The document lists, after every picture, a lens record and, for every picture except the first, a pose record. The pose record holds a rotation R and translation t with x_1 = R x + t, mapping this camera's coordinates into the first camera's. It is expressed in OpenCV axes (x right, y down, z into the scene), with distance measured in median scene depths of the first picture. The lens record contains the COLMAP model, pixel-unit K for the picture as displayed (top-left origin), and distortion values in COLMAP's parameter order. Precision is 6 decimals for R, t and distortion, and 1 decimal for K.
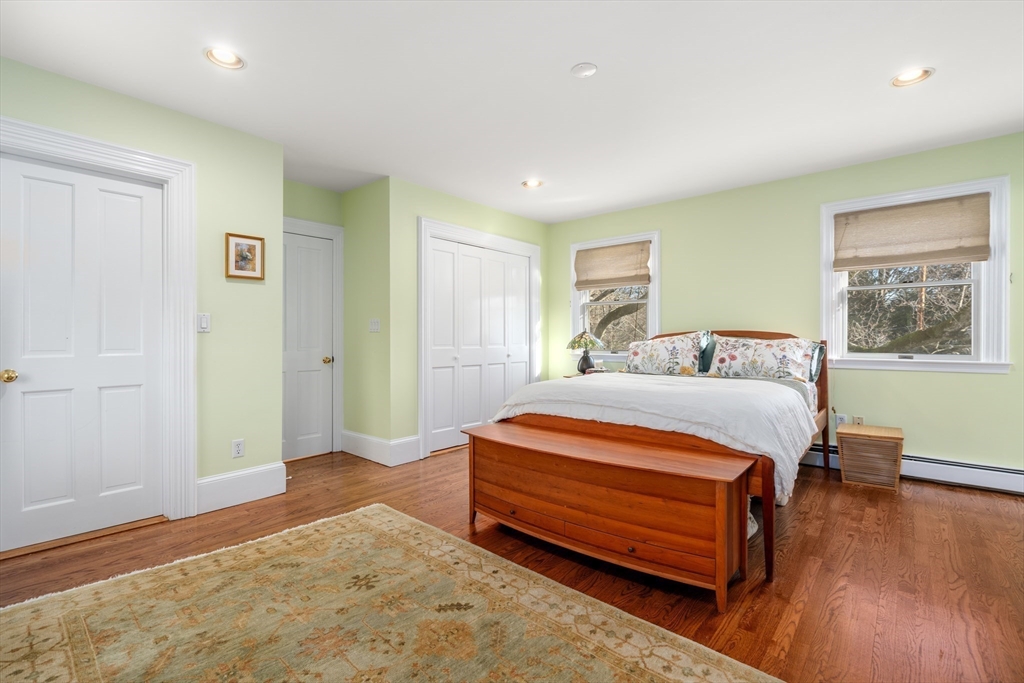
lens RADIAL K [[472.2, 0, 513.8], [0, 472.2, 339.0], [0, 0, 1]] dist [-0.009878, 0.001219]
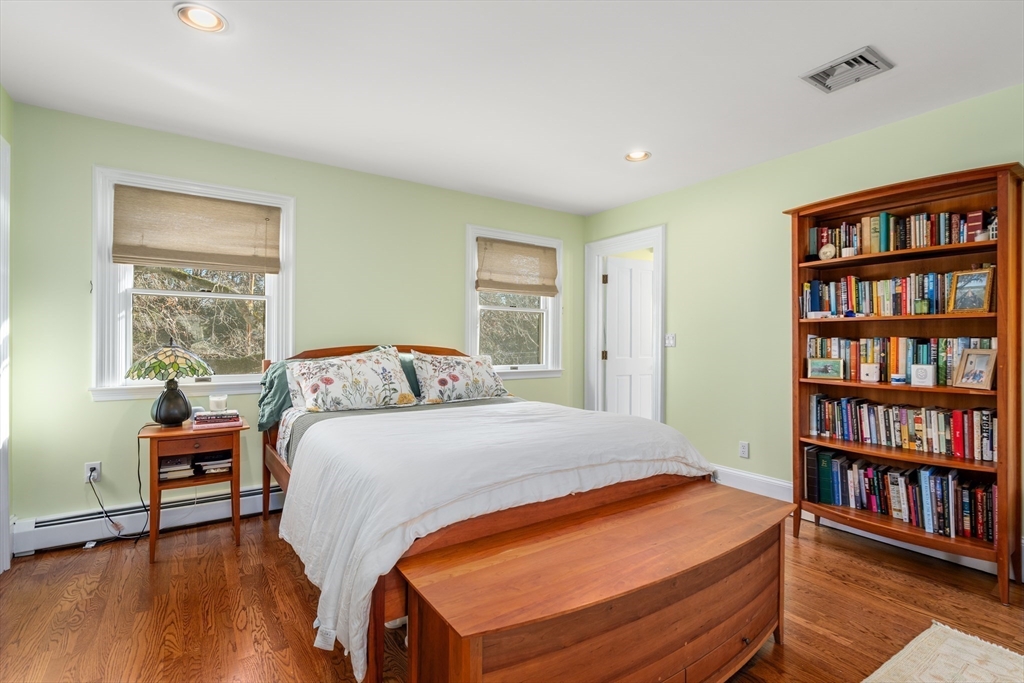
lens RADIAL K [[472.2, 0, 512.5], [0, 472.2, 342.9], [0, 0, 1]] dist [-0.009878, 0.001219]
pose [[0.266535, 0.005649, 0.963809, -0.327650], [0.000862, 0.999981, -0.006100, -0.018759], [-0.963825, 0.002457, 0.266525, 0.645873]]
